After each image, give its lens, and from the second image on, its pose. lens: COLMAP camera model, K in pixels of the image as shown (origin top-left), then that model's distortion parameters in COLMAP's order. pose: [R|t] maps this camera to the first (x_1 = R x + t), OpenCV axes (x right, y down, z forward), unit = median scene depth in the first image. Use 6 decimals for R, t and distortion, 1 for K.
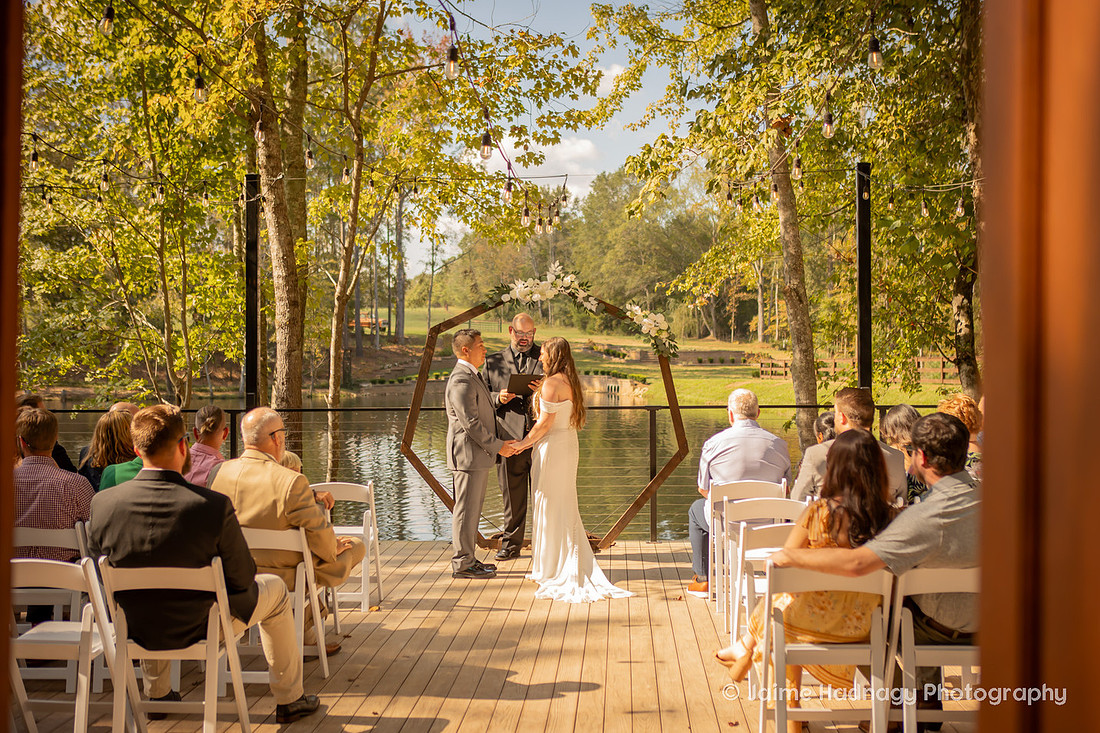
lens RADIAL K [[1337.2, 0, 550.0], [0, 1337.2, 366.5], [0, 0, 1]] dist [-0.014391, -0.006098]
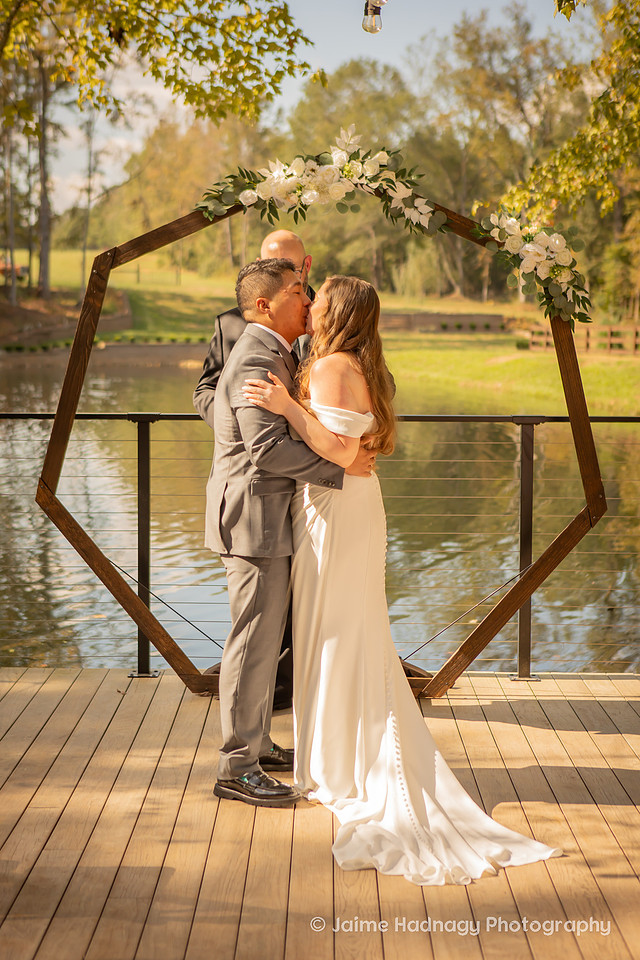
lens RADIAL K [[1707.6, 0, 304.8], [0, 1707.6, 457.4], [0, 0, 1]] dist [0.075774, 0.093929]
pose [[0.999178, 0.010214, 0.039231, -0.031753], [-0.013068, 0.997232, 0.073192, -0.001582], [-0.038375, -0.073645, 0.996546, 0.316592]]
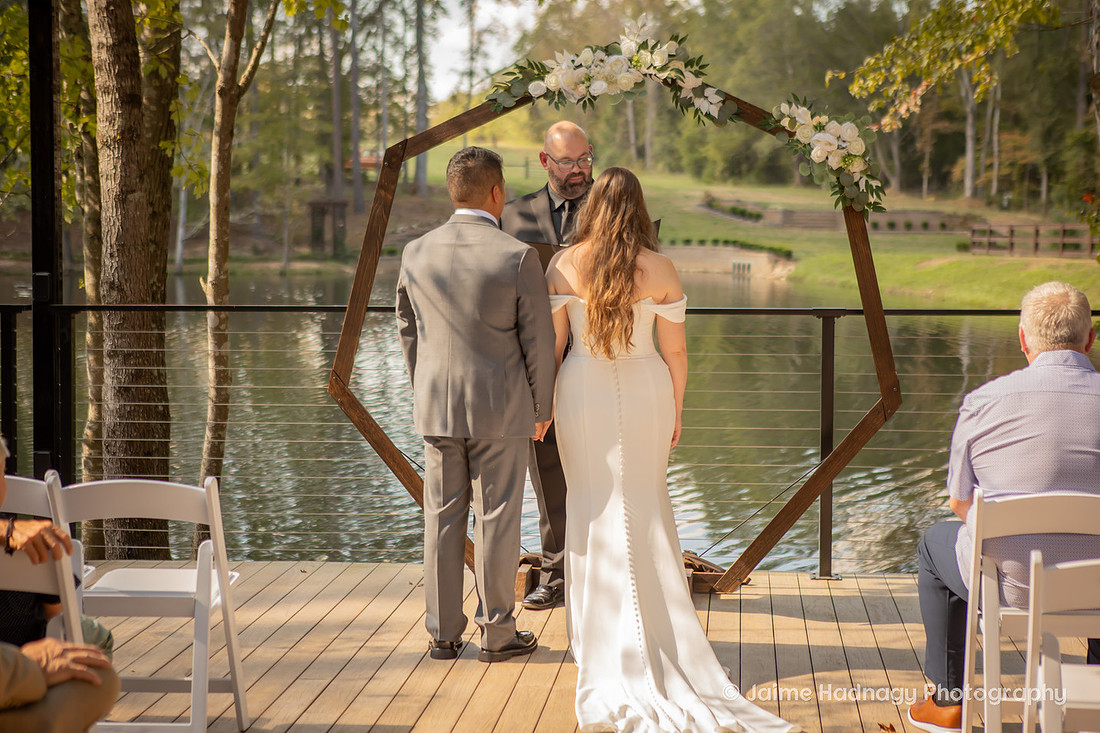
lens RADIAL K [[1949.9, 0, 550.0], [0, 1949.9, 366.5], [0, 0, 1]] dist [0.133401, 0.129541]
pose [[0.998692, 0.014342, -0.049078, 0.007871], [-0.010932, 0.997553, 0.069054, 0.001283], [0.049948, -0.068427, 0.996405, 0.238233]]
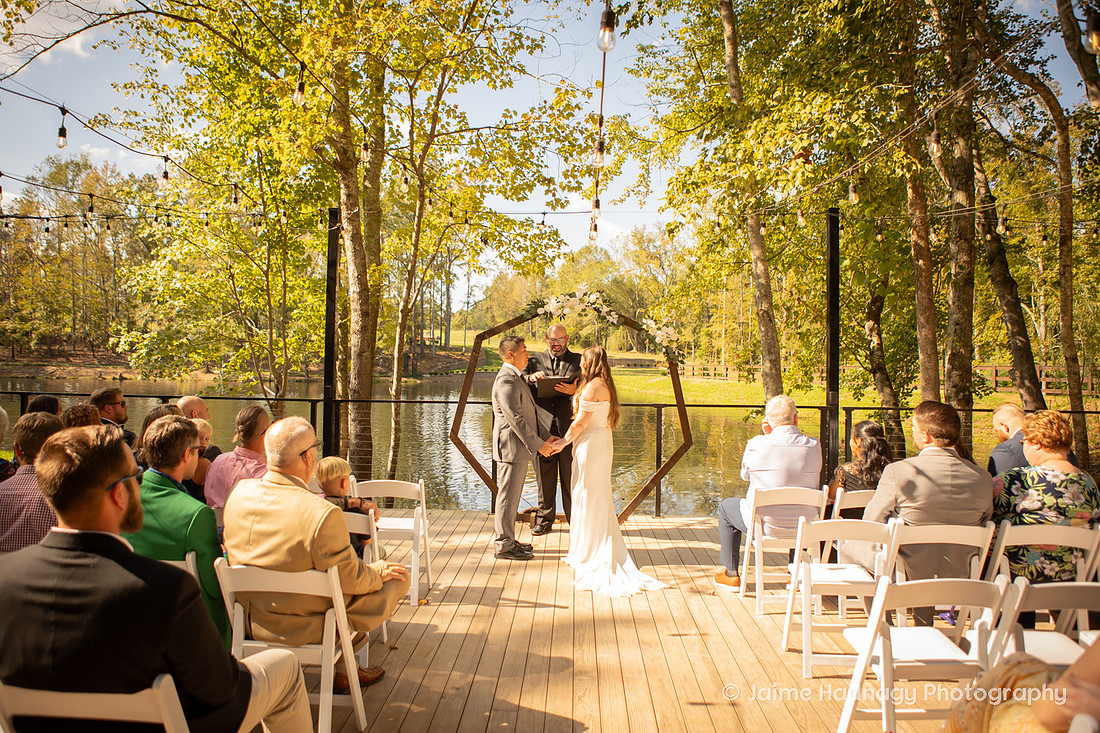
lens RADIAL K [[783.3, 0, 529.3], [0, 783.3, 351.6], [0, 0, 1]] dist [-0.075144, 0.007257]
pose [[0.999767, 0.020511, -0.006735, -0.033356], [-0.020633, 0.999616, -0.018492, -0.002041], [0.006354, 0.018627, 0.999806, 0.270260]]
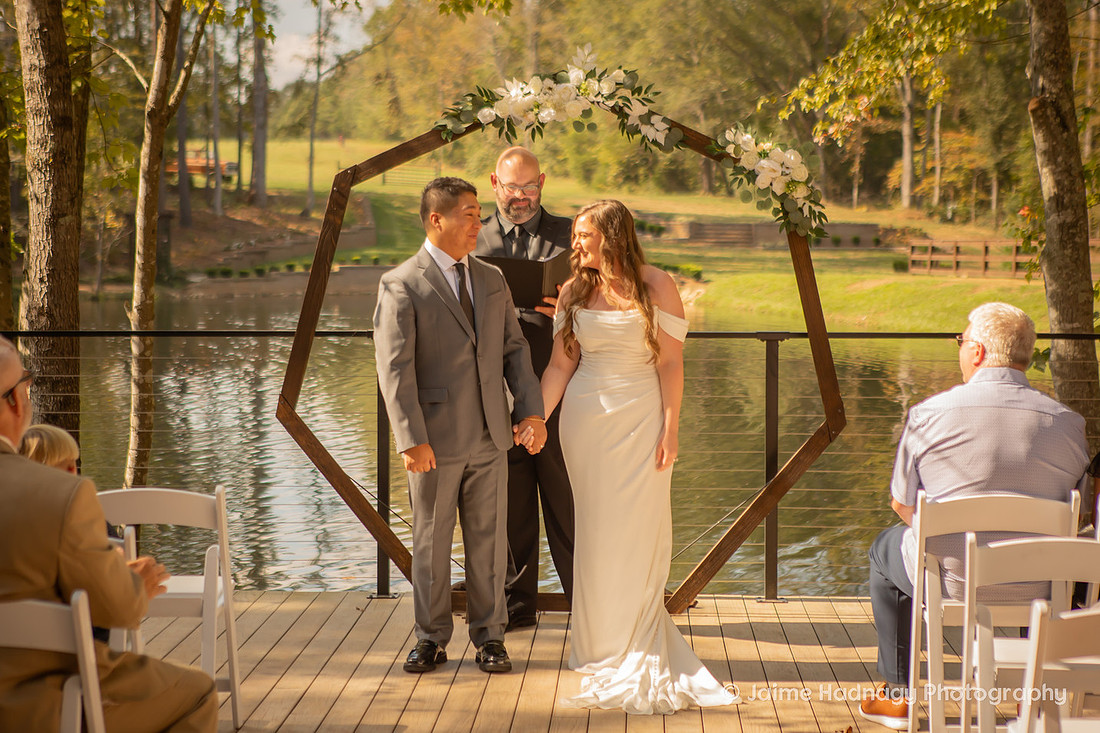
lens RADIAL K [[2367.4, 0, 513.2], [0, 2367.4, 332.9], [0, 0, 1]] dist [0.187718, 0.054209]
pose [[0.999943, 0.009996, -0.003875, -0.016437], [-0.009851, 0.999310, 0.035810, -0.001379], [0.004230, -0.035770, 0.999351, 0.092220]]
